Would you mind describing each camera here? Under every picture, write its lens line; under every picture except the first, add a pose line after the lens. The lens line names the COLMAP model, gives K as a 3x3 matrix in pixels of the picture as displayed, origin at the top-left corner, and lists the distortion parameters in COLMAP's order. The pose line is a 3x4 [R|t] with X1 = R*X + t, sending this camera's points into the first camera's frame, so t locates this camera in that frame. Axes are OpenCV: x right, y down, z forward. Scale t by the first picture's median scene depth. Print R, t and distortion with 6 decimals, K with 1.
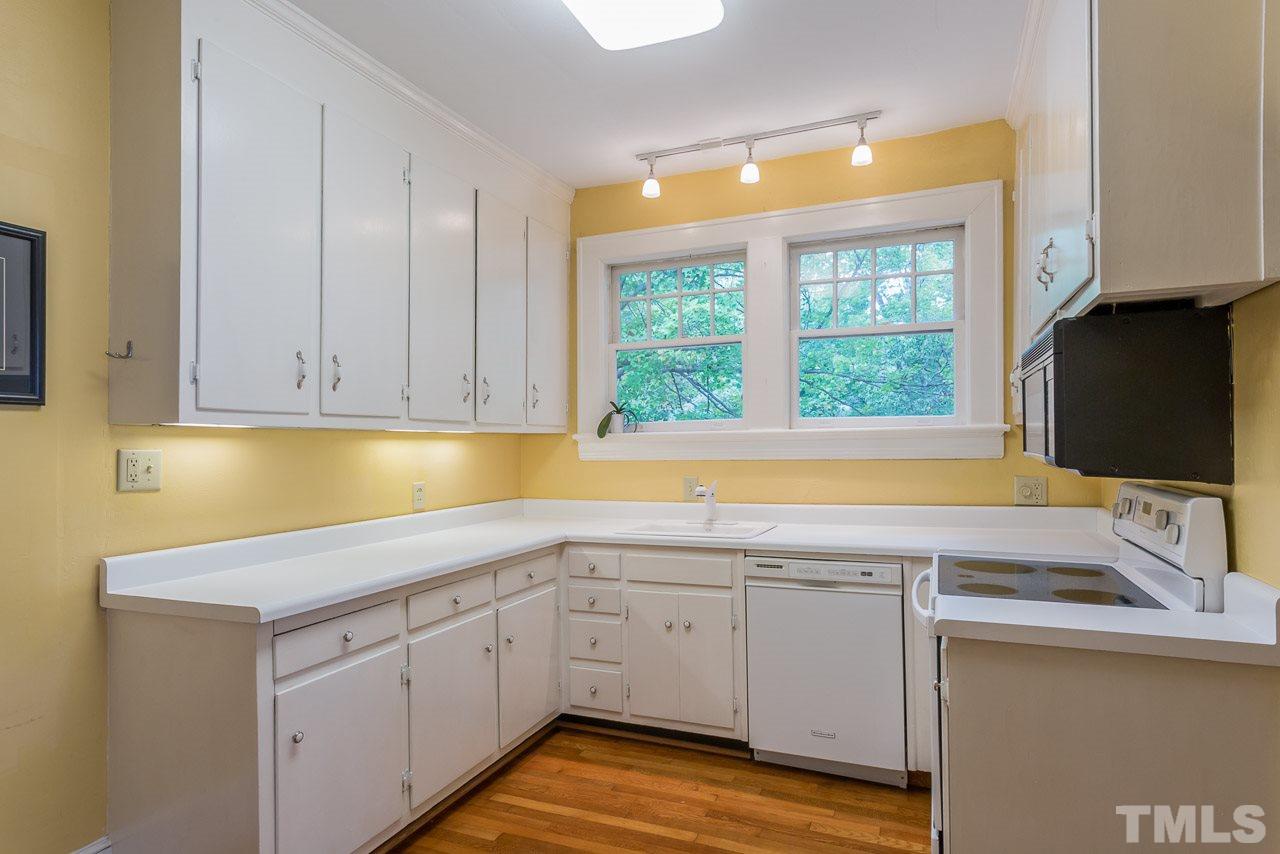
lens RADIAL K [[753.1, 0, 671.9], [0, 753.1, 427.0], [0, 0, 1]] dist [0.014505, 0.001590]
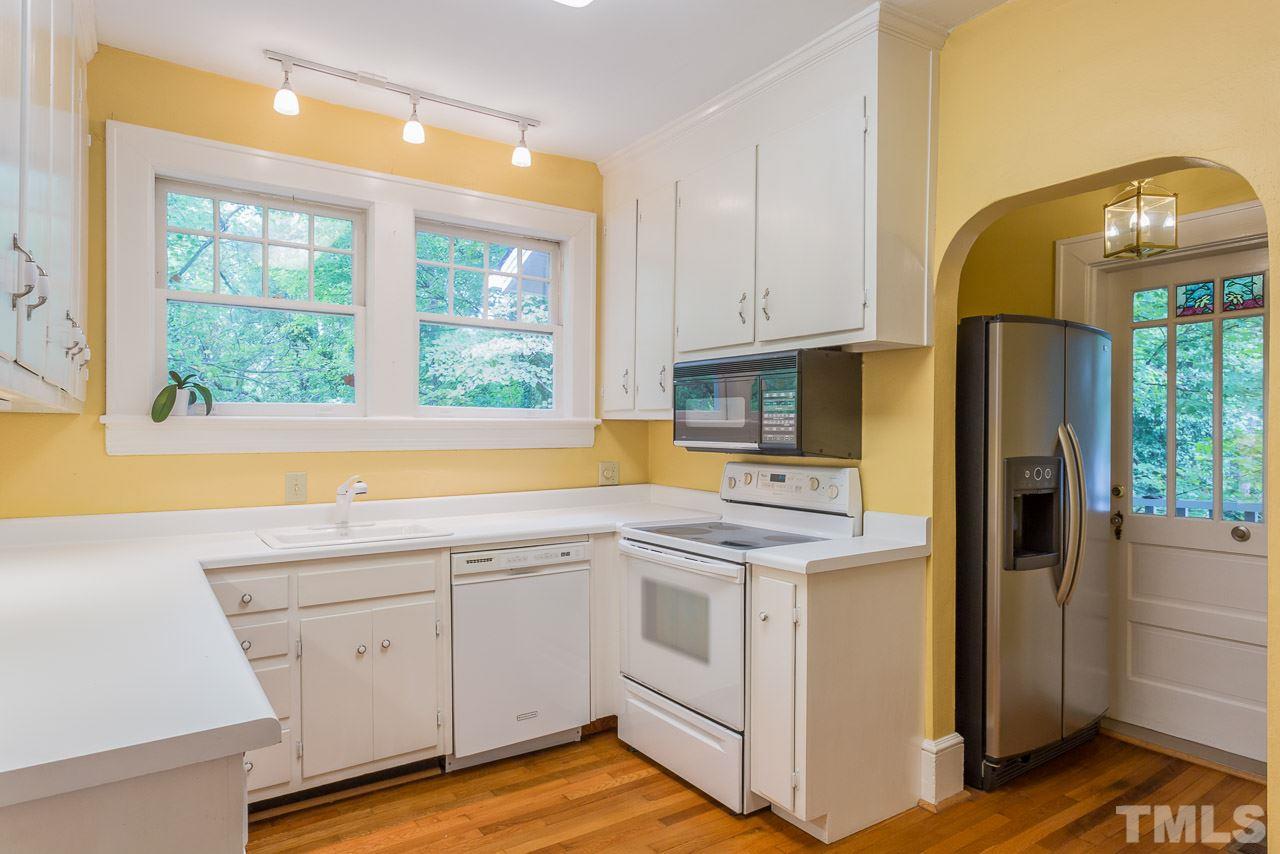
lens RADIAL K [[753.1, 0, 671.9], [0, 753.1, 427.0], [0, 0, 1]] dist [0.014505, 0.001590]
pose [[0.529261, 0.017410, 0.848280, -0.518610], [-0.025226, 0.999670, -0.004779, 0.012378], [-0.848084, -0.018869, 0.529526, 0.268340]]
